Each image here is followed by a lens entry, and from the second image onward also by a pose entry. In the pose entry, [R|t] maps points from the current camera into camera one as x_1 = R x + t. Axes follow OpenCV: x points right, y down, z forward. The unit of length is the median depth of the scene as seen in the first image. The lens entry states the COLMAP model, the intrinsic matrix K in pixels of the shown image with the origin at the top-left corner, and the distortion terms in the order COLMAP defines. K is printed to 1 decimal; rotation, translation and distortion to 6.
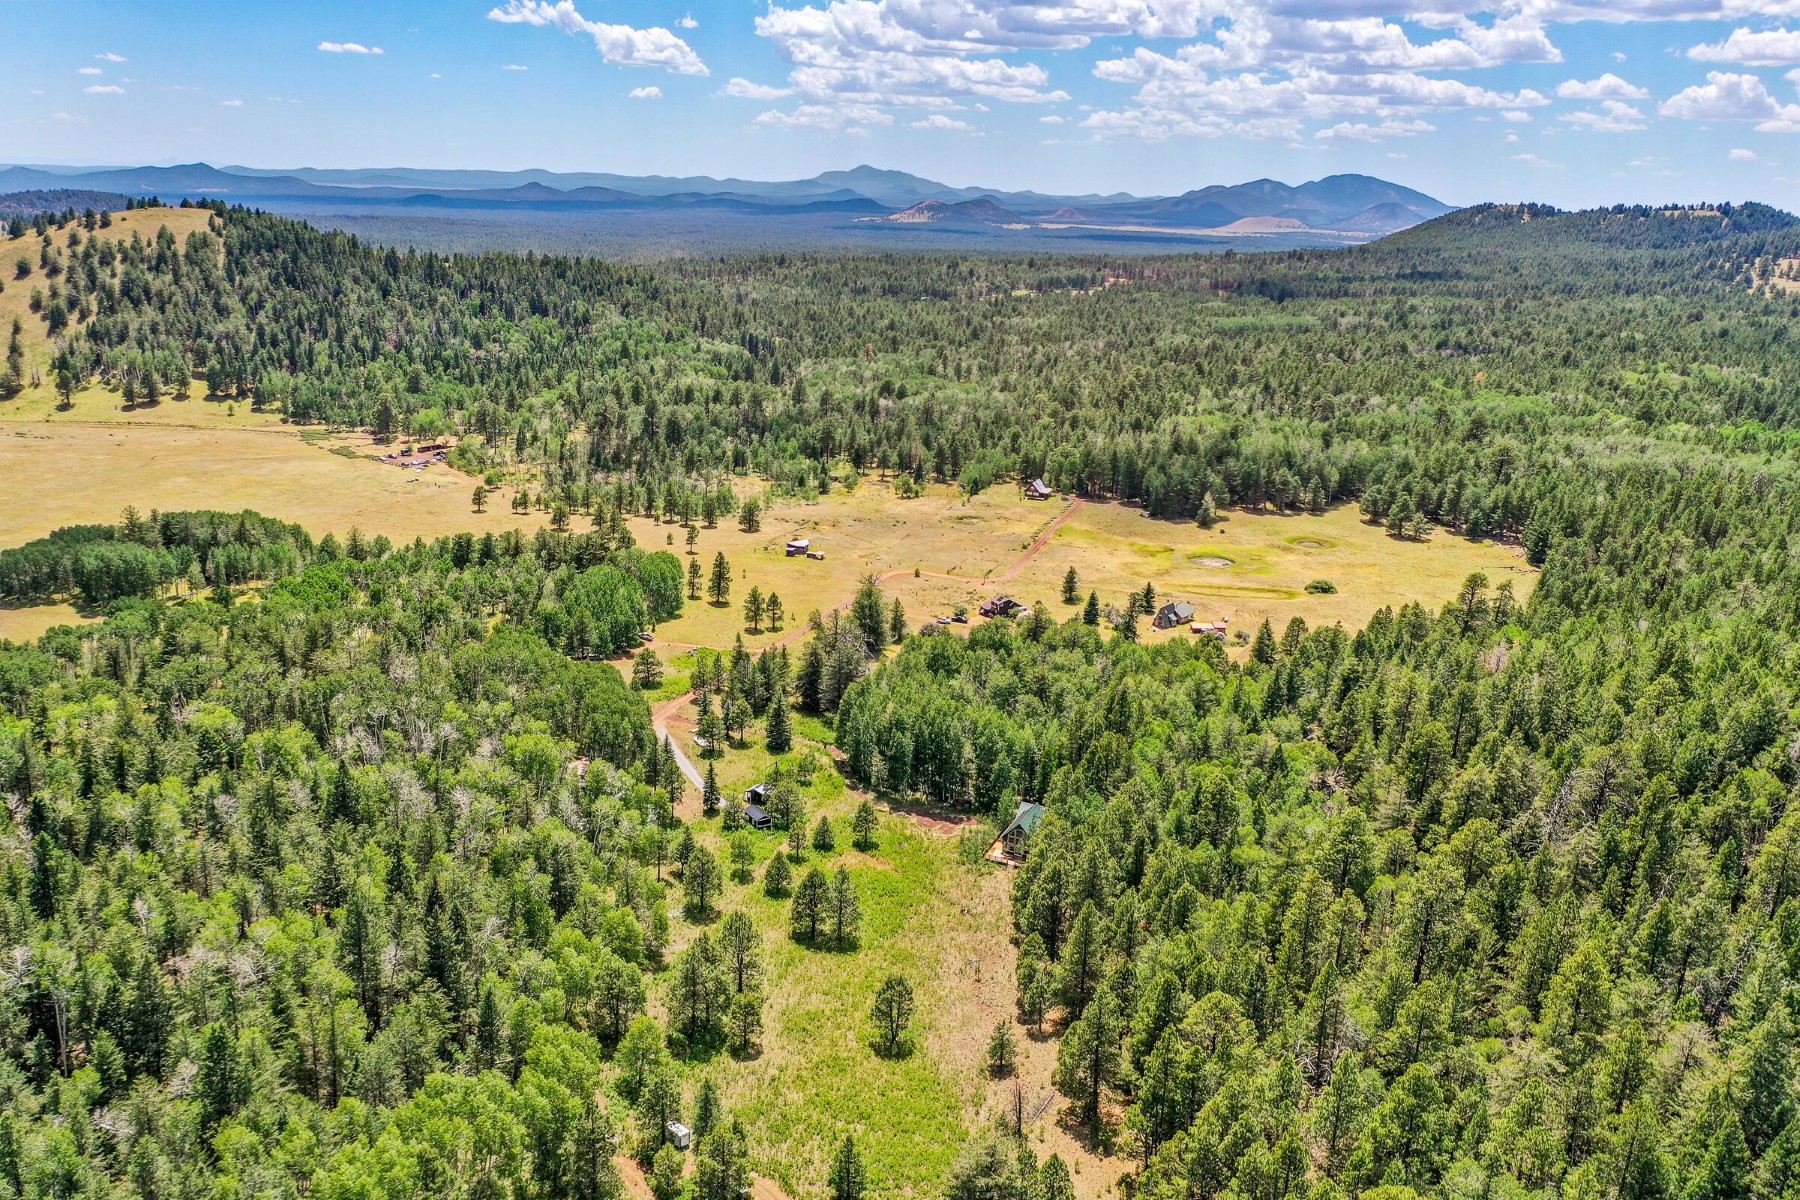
lens RADIAL K [[1418.7, 0, 900.0], [0, 1418.7, 600.0], [0, 0, 1]] dist [0.002008, 0.003717]
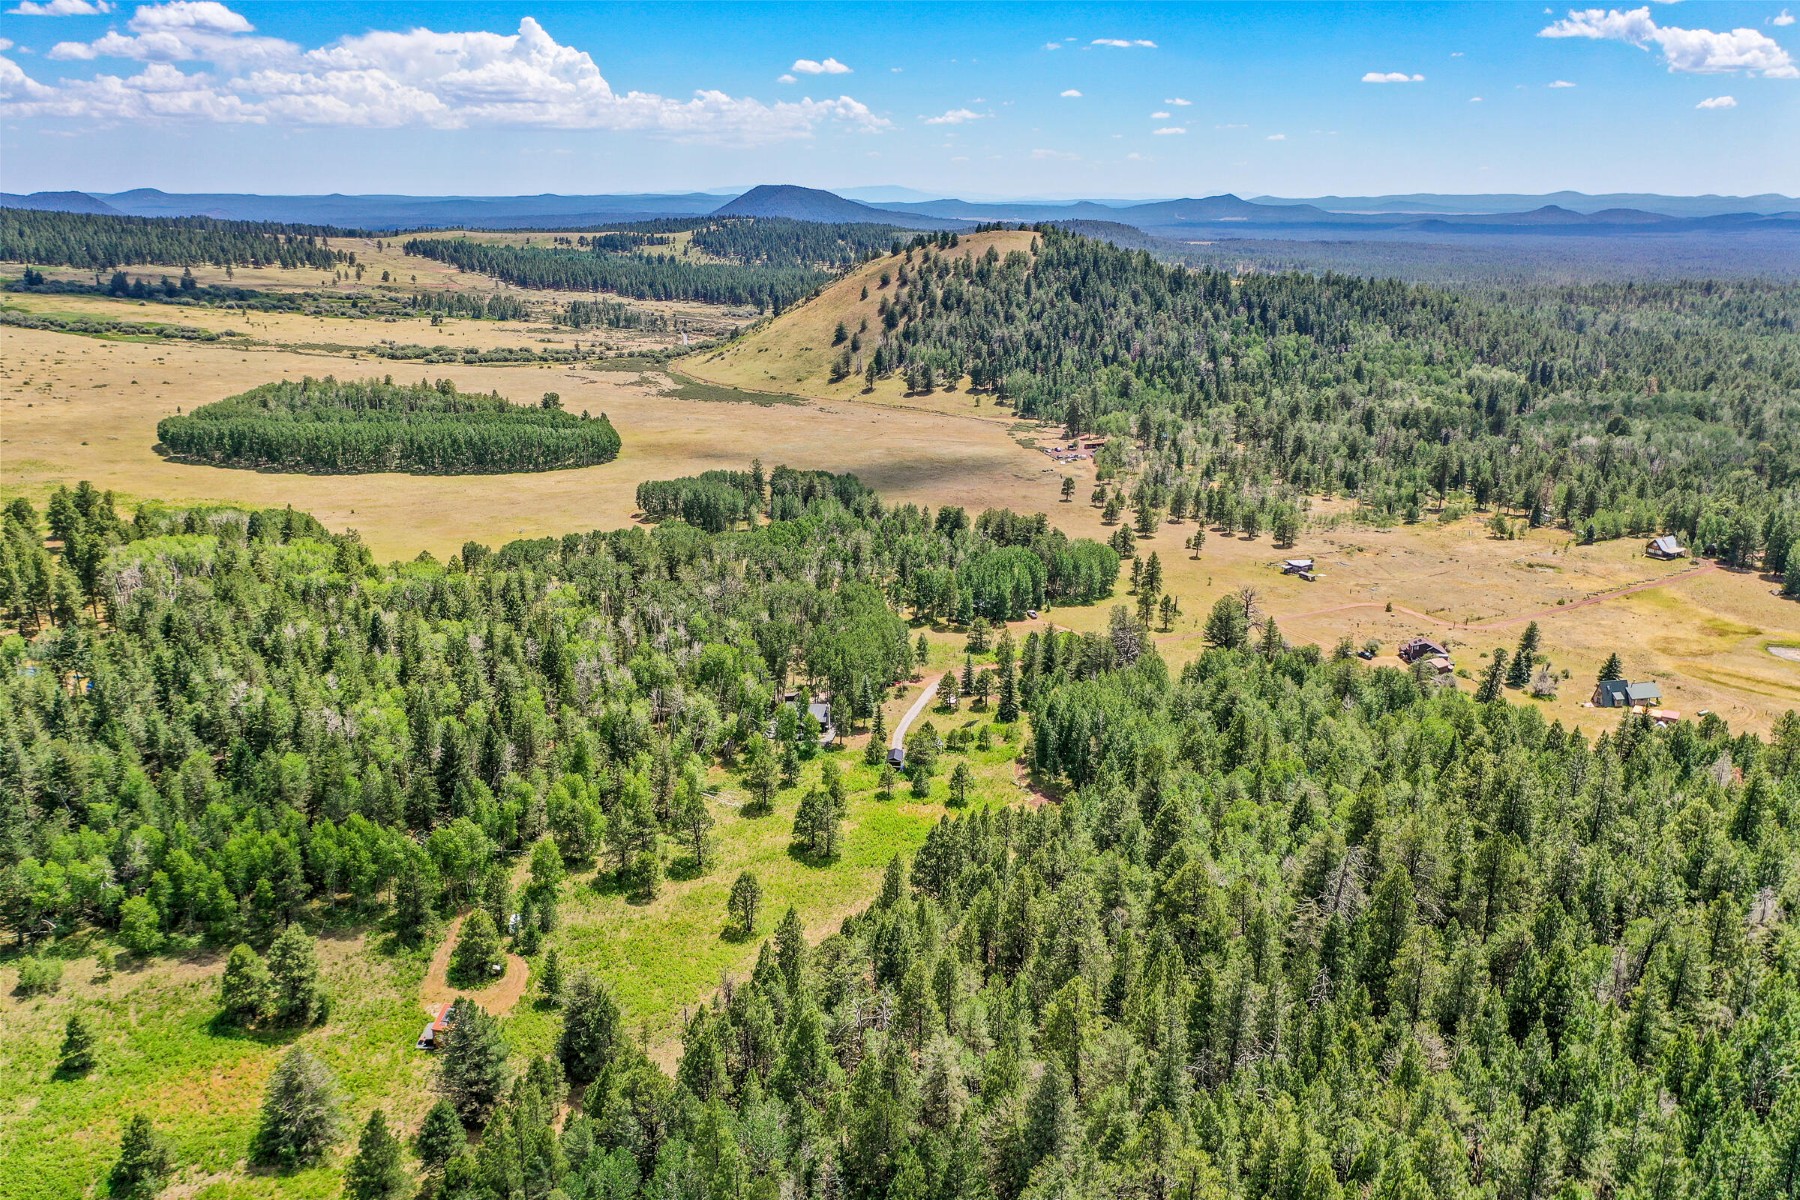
lens RADIAL K [[1418.7, 0, 900.0], [0, 1418.7, 600.0], [0, 0, 1]] dist [0.002008, 0.003717]
pose [[0.793126, 0.146390, -0.591203, 0.185922], [-0.156240, 0.987105, 0.034818, -0.003658], [0.588676, 0.064754, 0.805771, 0.033019]]
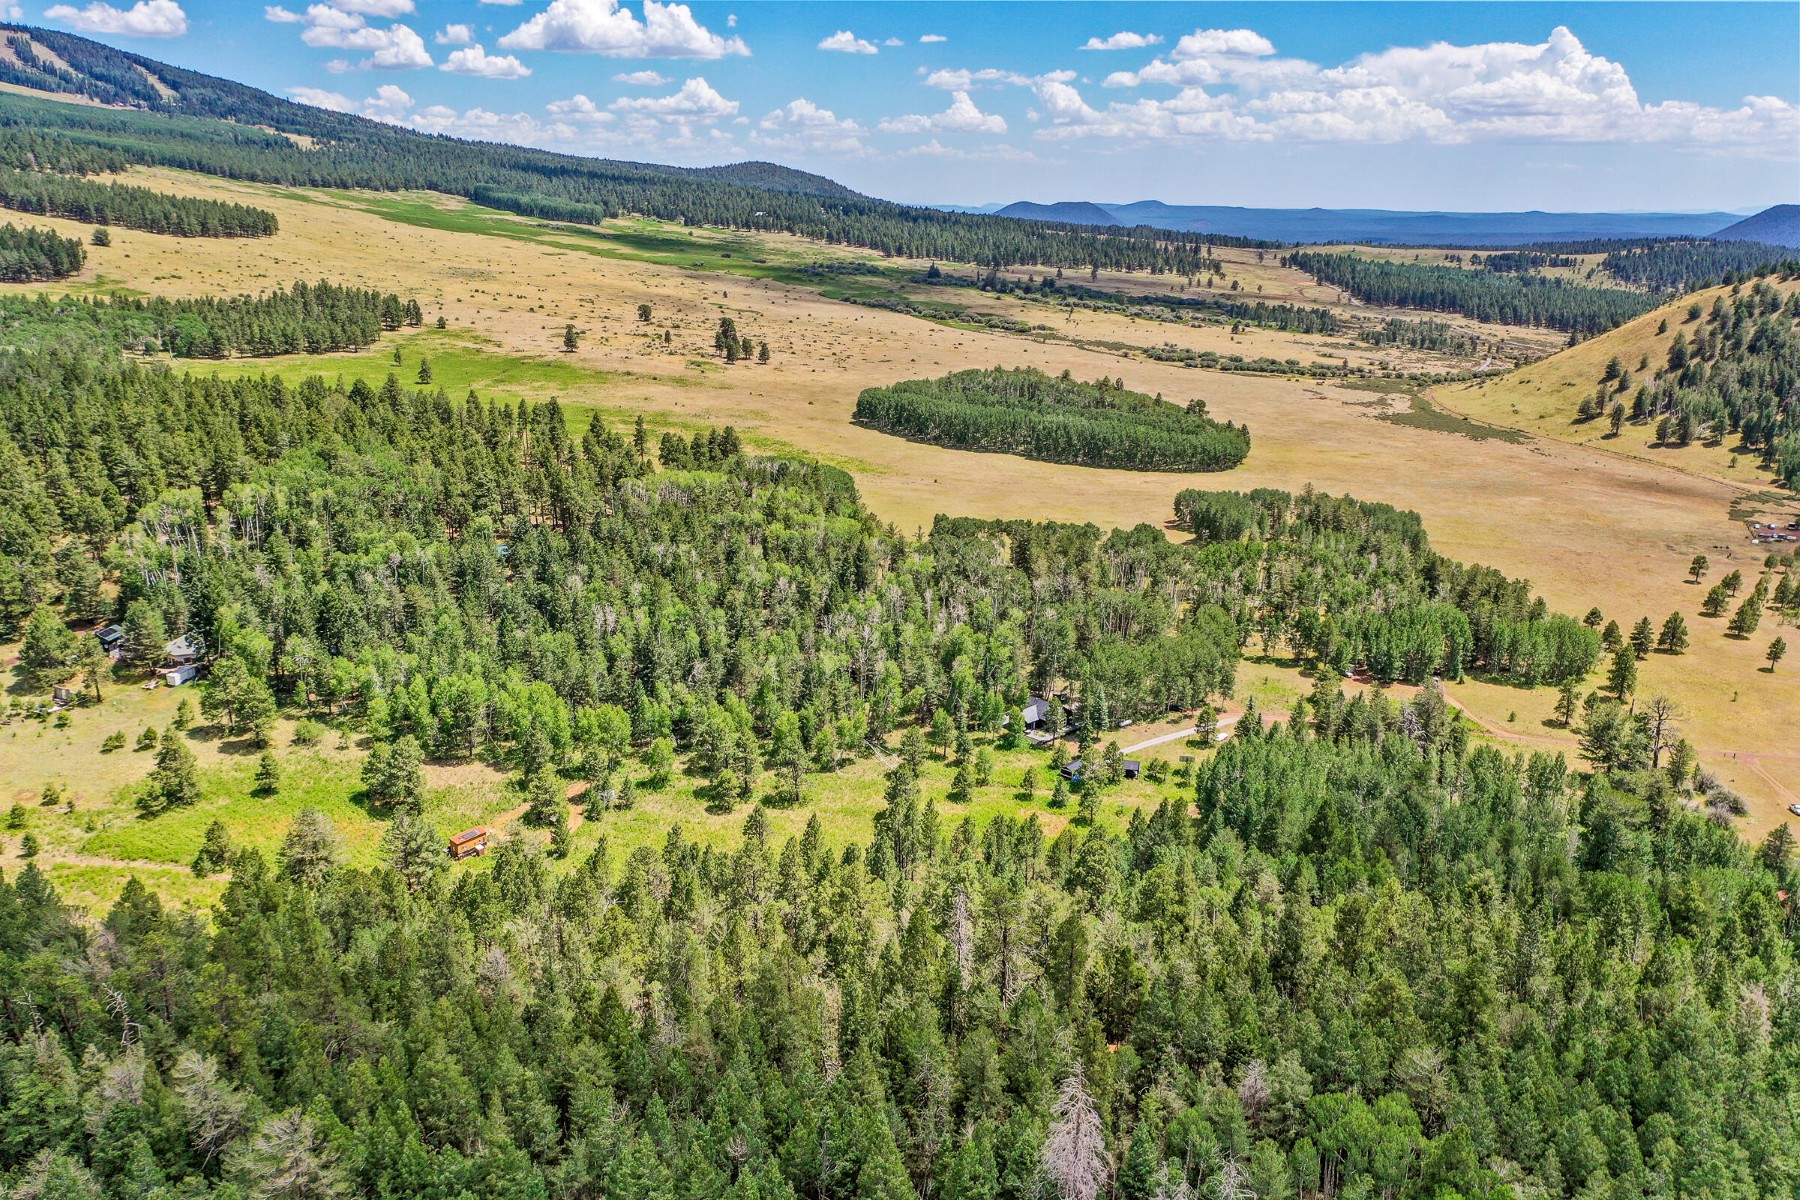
lens RADIAL K [[1418.7, 0, 900.0], [0, 1418.7, 600.0], [0, 0, 1]] dist [0.002008, 0.003717]
pose [[0.266919, 0.243646, -0.932411, 0.302935], [-0.282838, 0.944713, 0.165893, -0.042824], [0.921280, 0.219441, 0.321074, 0.173117]]
